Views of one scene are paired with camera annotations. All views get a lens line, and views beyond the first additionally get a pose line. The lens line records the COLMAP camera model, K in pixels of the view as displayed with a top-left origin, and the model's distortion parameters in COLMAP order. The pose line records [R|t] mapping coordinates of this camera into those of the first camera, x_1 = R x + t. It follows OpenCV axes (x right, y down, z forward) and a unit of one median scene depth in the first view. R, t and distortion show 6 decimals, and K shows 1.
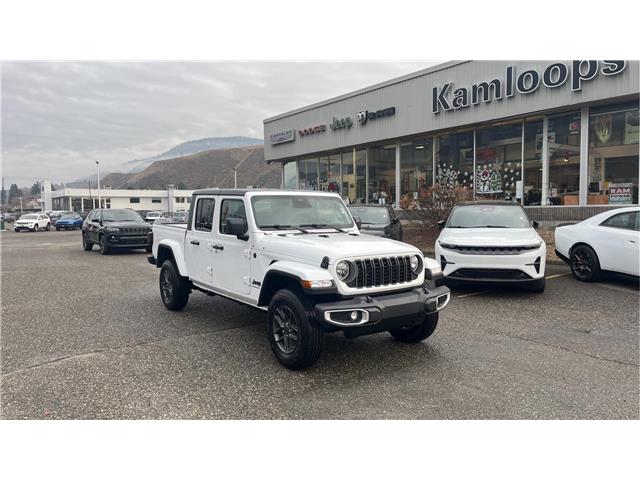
lens RADIAL K [[475.5, 0, 320.0], [0, 475.5, 240.0], [0, 0, 1]] dist [0.080799, -0.115202]
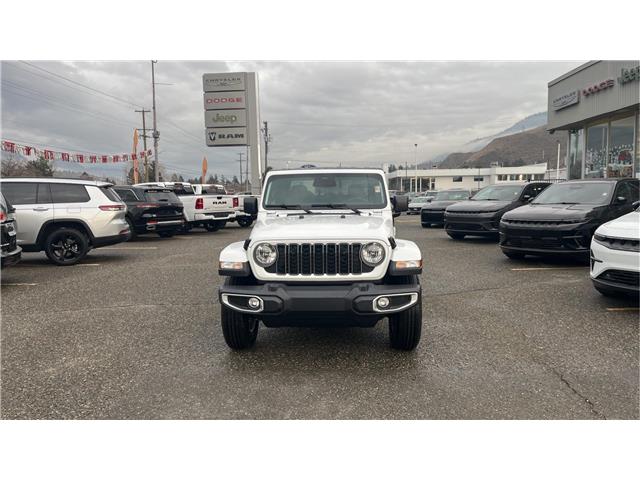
lens RADIAL K [[475.5, 0, 320.0], [0, 475.5, 240.0], [0, 0, 1]] dist [0.080799, -0.115202]
pose [[0.786426, 0.058506, -0.614907, 0.240998], [-0.030867, 0.997983, 0.055478, -0.006397], [0.616913, -0.024649, 0.786646, 0.112401]]
